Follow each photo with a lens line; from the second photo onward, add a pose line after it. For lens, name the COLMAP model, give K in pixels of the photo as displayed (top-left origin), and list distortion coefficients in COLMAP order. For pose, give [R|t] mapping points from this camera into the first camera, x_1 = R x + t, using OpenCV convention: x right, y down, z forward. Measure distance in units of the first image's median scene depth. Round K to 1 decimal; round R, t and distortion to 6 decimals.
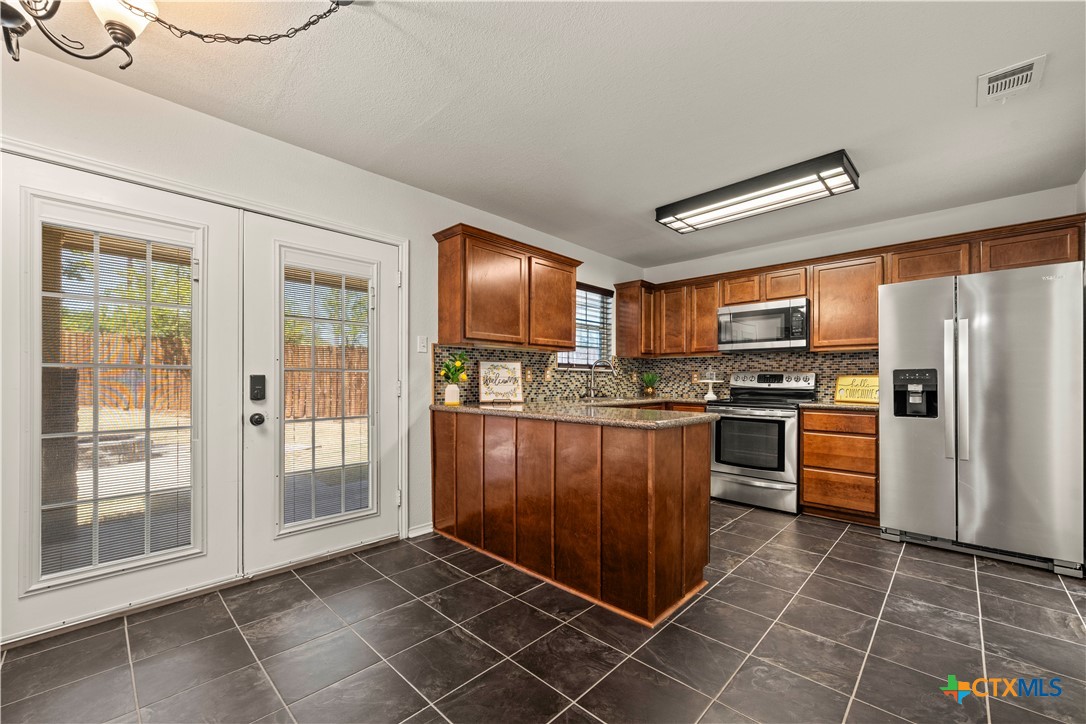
lens RADIAL K [[432.4, 0, 545.0], [0, 432.4, 377.8], [0, 0, 1]] dist [0.002793, -0.000560]
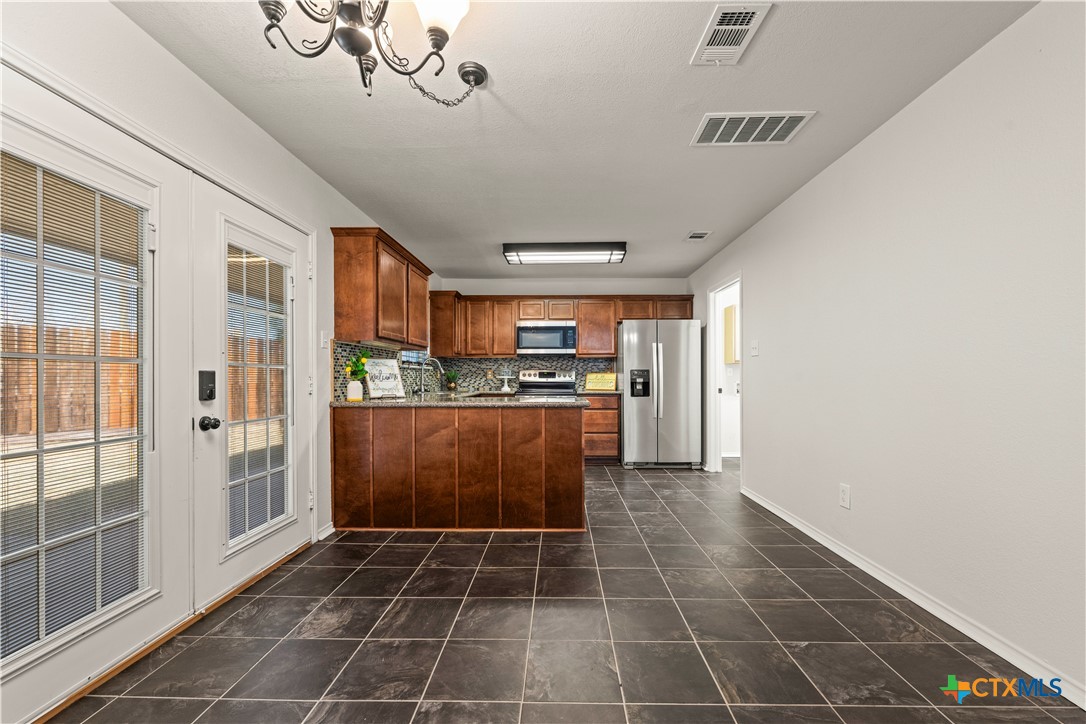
lens RADIAL K [[432.4, 0, 548.5], [0, 432.4, 372.4], [0, 0, 1]] dist [0.002793, -0.000560]
pose [[0.740244, 0.003751, 0.672328, -0.554353], [-0.000337, 0.999986, -0.005208, 0.000863], [-0.672338, 0.003628, 0.740235, -0.052094]]
